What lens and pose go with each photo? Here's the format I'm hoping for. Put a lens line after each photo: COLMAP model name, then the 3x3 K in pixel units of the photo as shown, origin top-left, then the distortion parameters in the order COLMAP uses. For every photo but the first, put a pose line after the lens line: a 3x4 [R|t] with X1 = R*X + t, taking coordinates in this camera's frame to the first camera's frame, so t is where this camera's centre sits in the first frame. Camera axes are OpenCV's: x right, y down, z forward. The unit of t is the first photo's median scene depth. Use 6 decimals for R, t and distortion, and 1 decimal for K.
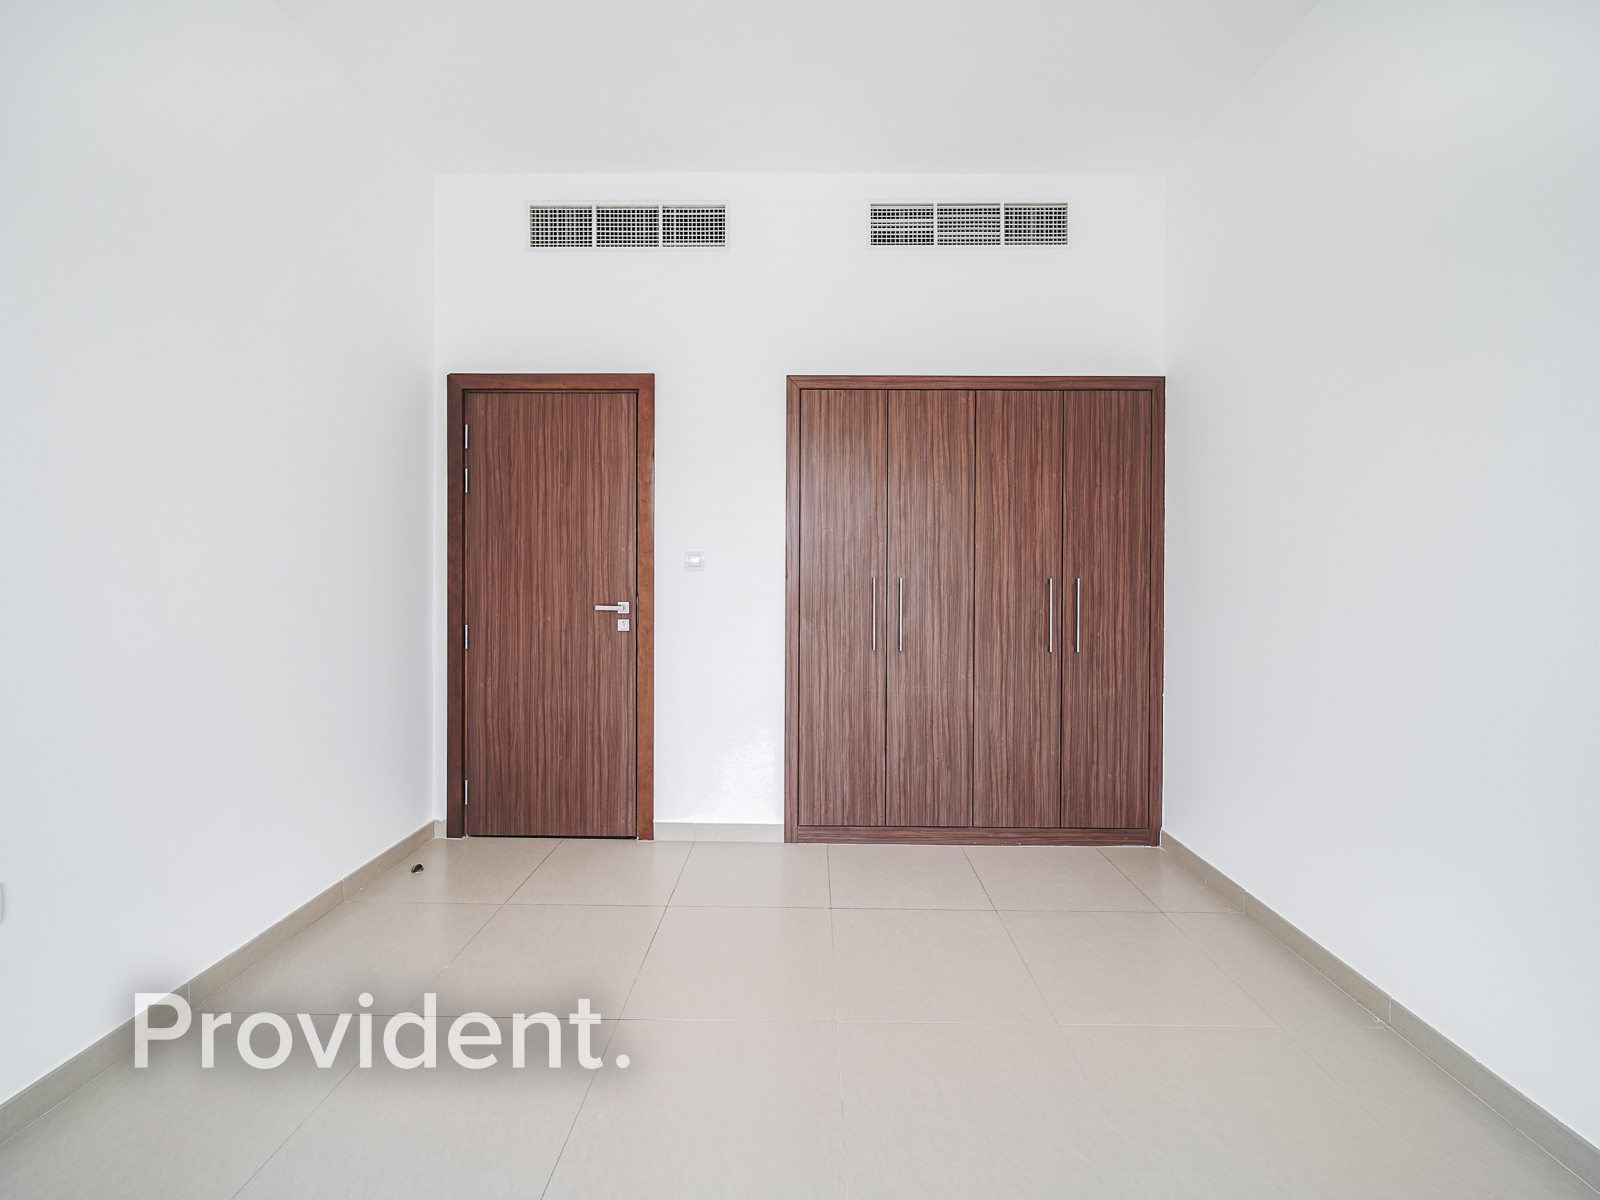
lens RADIAL K [[658.5, 0, 798.3], [0, 658.5, 600.2], [0, 0, 1]] dist [-0.001490, 0.000452]
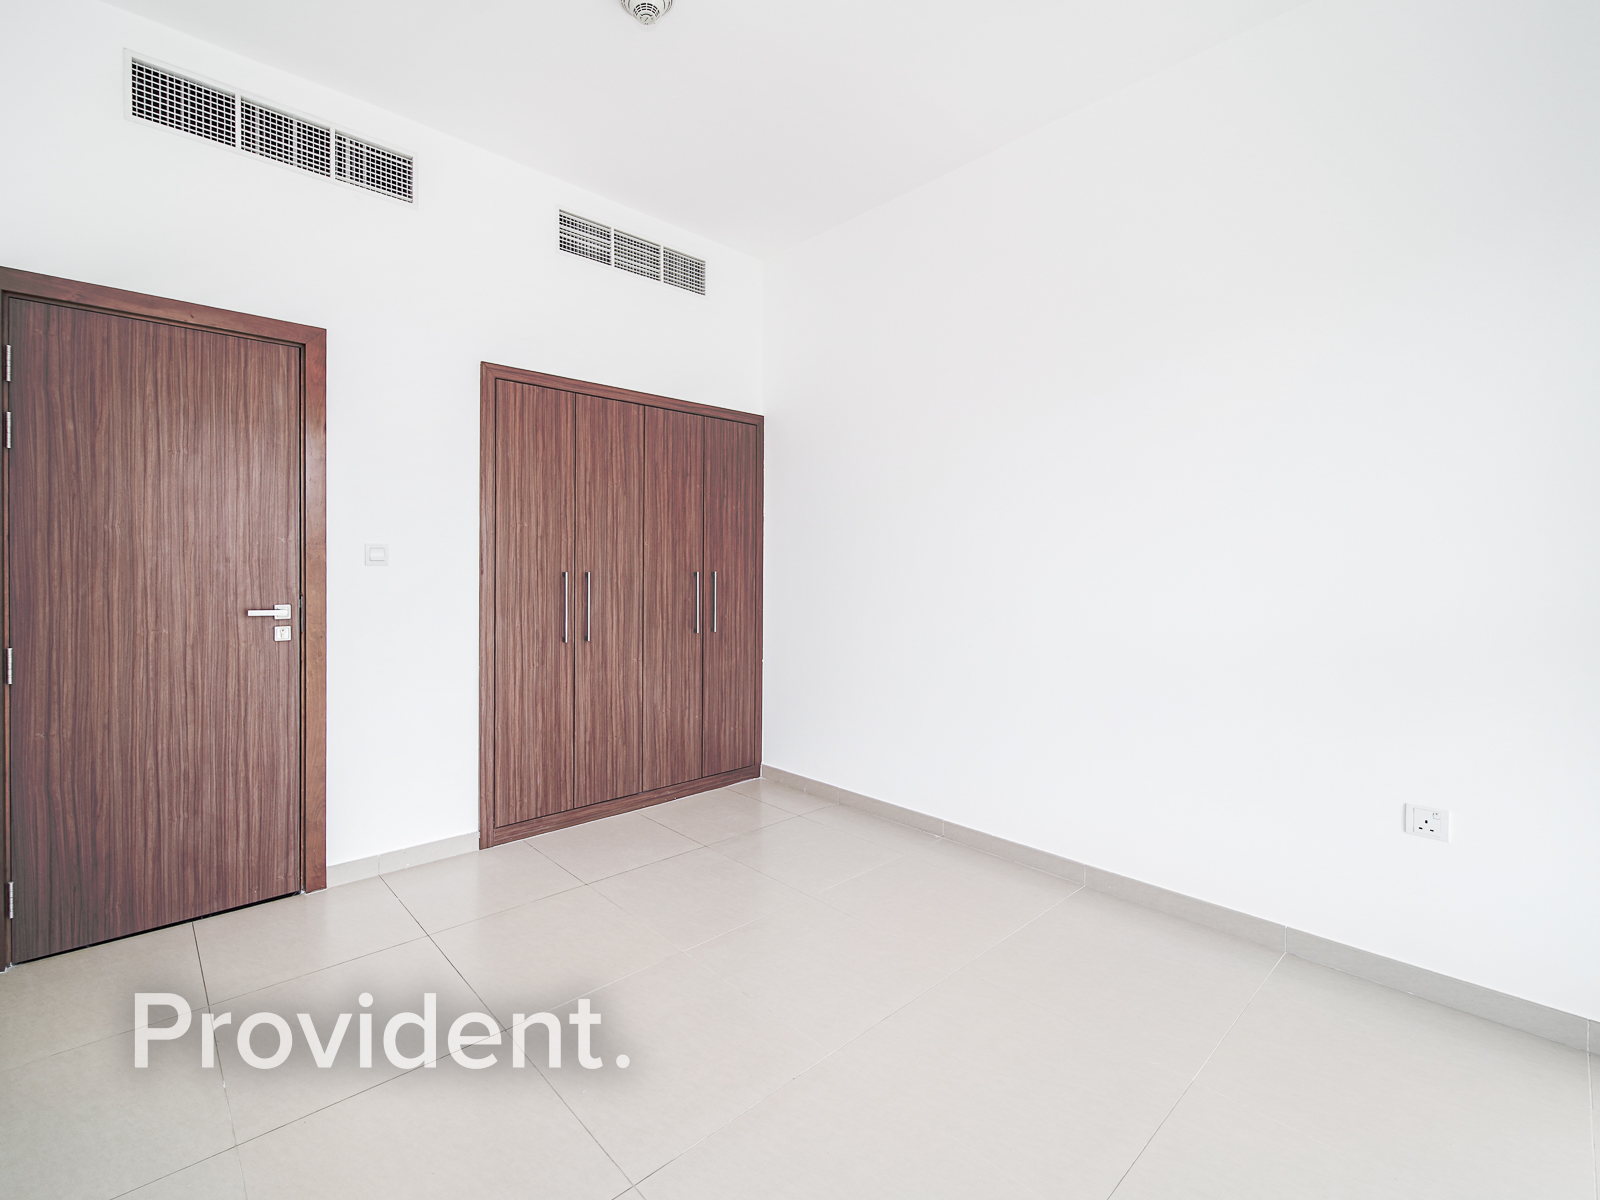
lens RADIAL K [[658.5, 0, 801.0], [0, 658.5, 588.2], [0, 0, 1]] dist [-0.001490, 0.000452]
pose [[0.742549, -0.017276, 0.669569, -0.311405], [0.008644, 0.999831, 0.016211, -0.023407], [-0.669736, -0.006250, 0.742573, -0.020599]]
